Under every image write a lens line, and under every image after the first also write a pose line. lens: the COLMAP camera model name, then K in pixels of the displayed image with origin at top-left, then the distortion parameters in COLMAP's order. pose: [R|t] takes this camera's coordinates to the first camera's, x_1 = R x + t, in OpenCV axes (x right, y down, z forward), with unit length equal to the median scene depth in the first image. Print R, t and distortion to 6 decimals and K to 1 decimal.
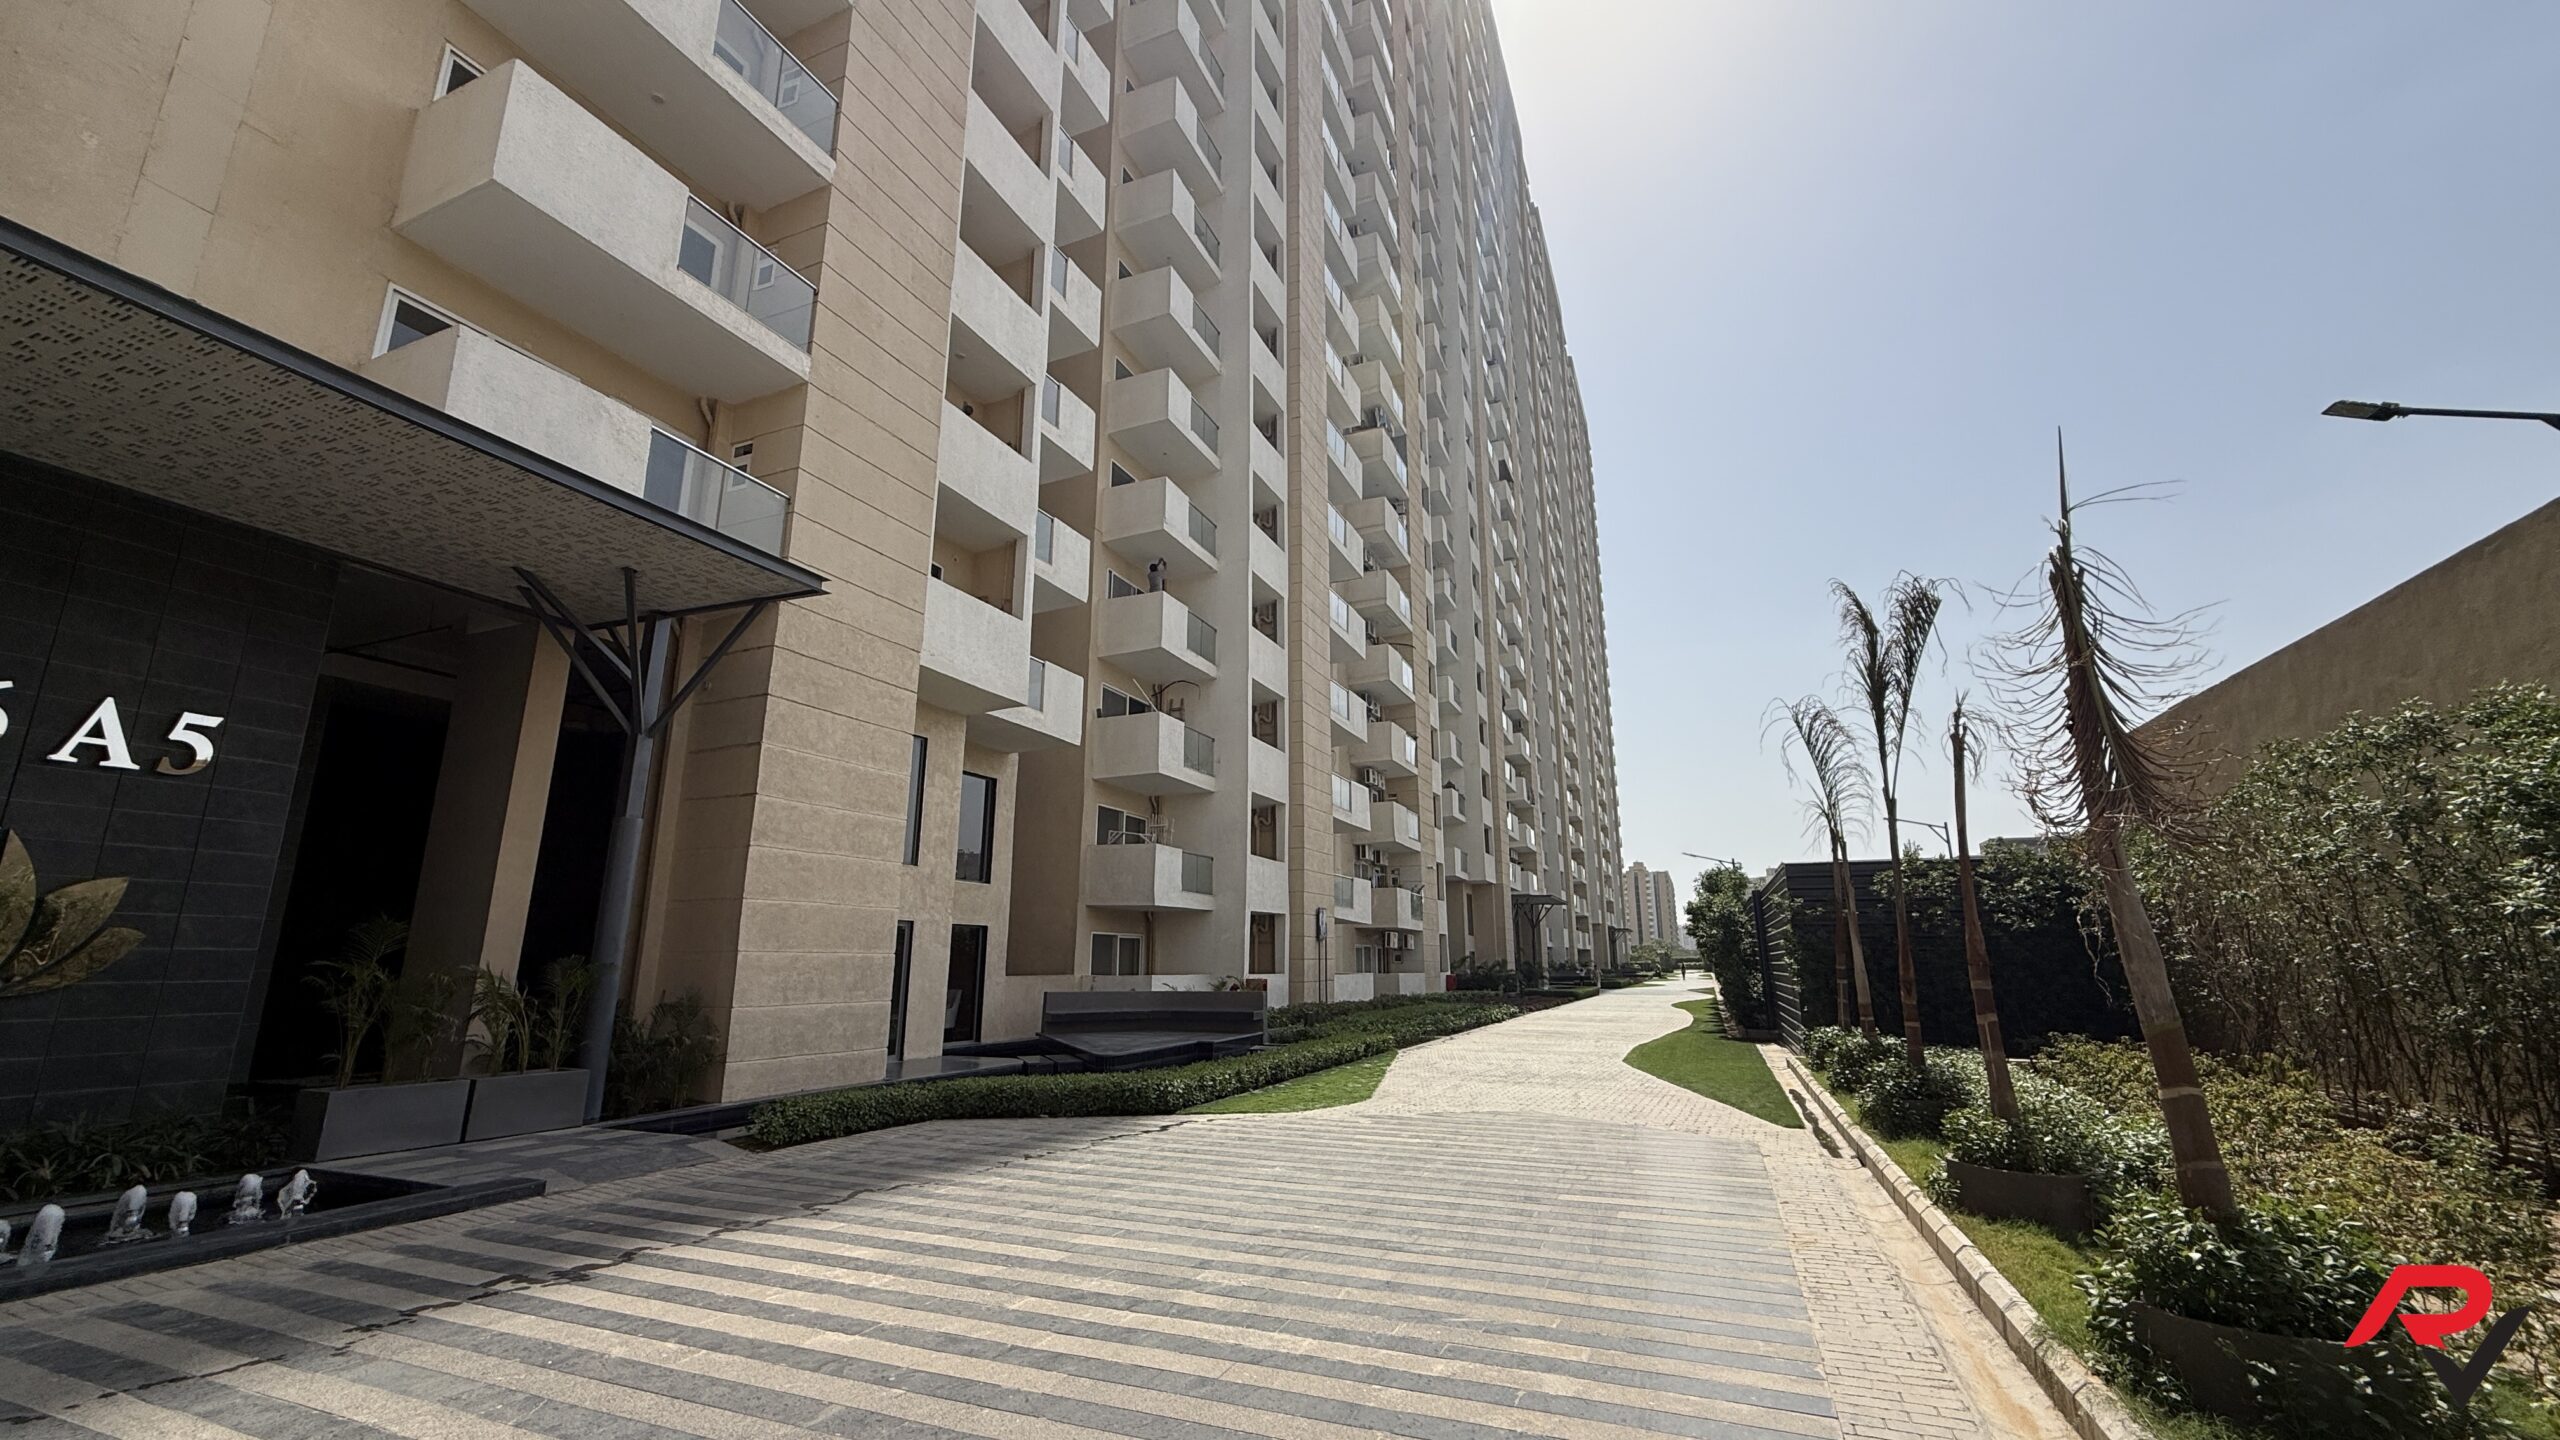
lens RADIAL K [[1015.6, 0, 1273.4], [0, 1015.6, 721.5], [0, 0, 1]] dist [0.000942, -0.000235]
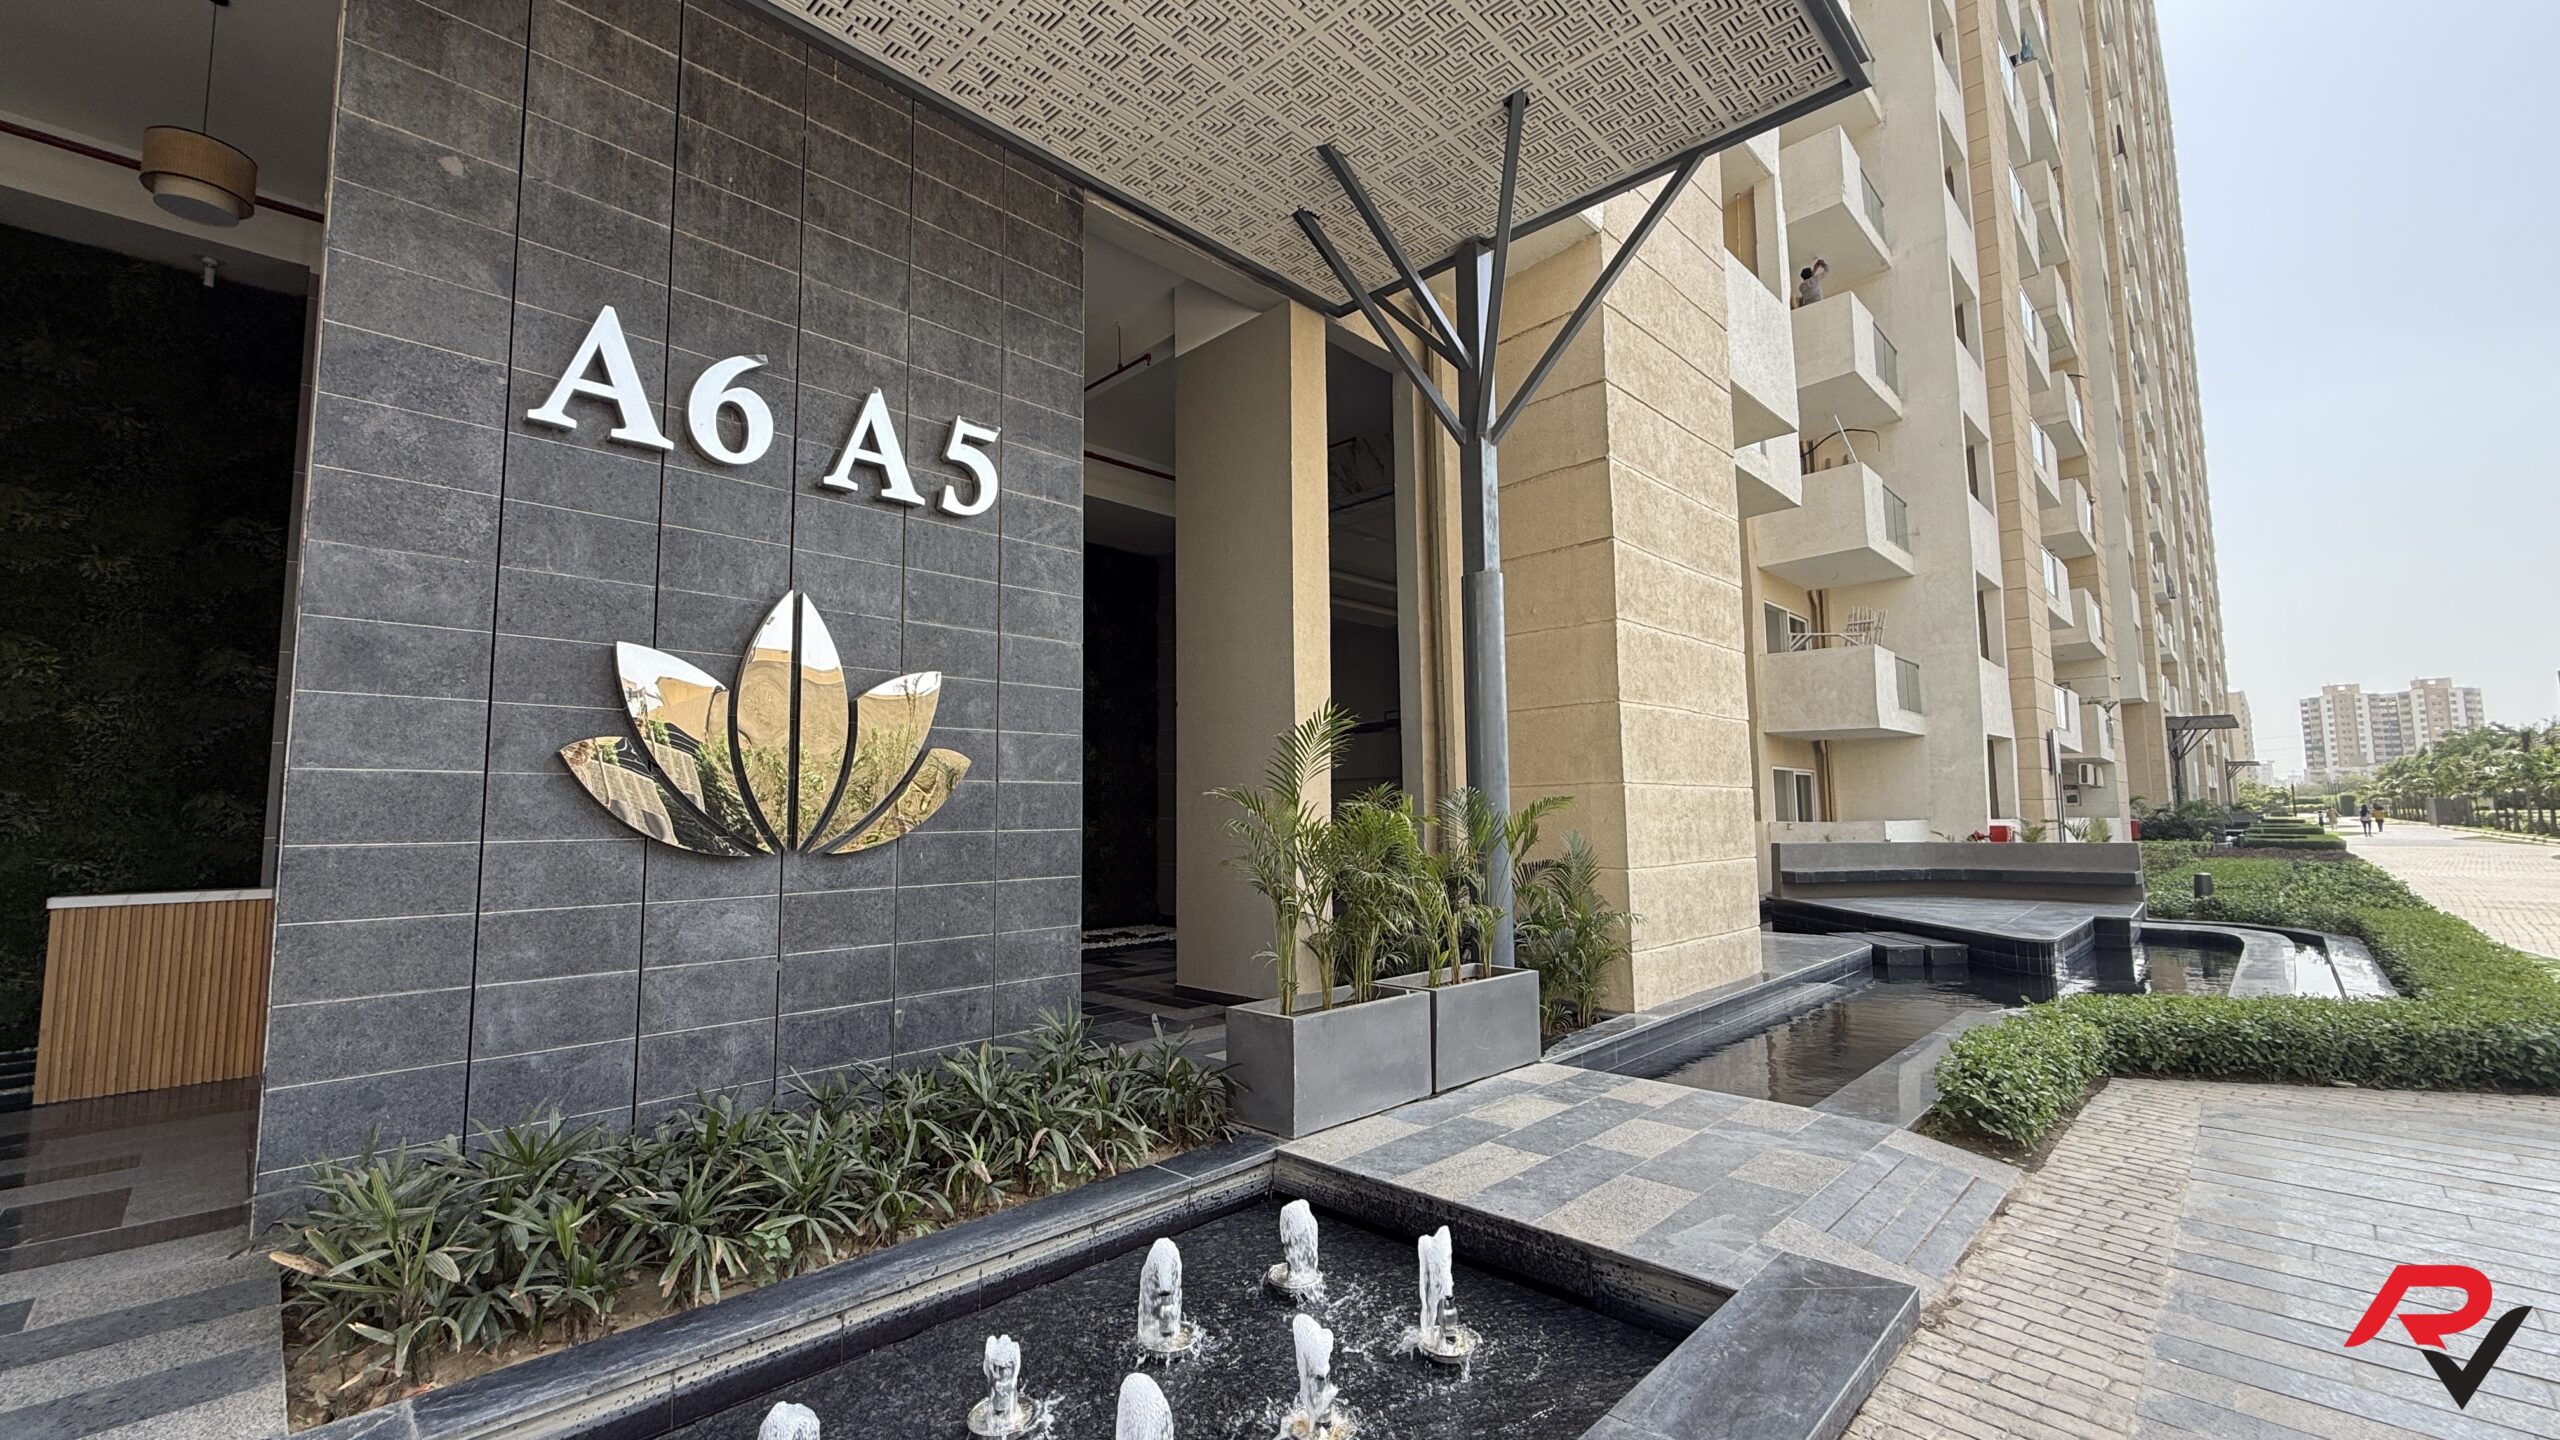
lens RADIAL K [[1015.6, 0, 1276.4], [0, 1015.6, 720.4], [0, 0, 1]] dist [0.000942, -0.000235]
pose [[0.927609, -0.045074, -0.370823, -0.463820], [0.096766, 0.987803, 0.121990, 0.084184], [0.360801, -0.149042, 0.920657, 0.323105]]
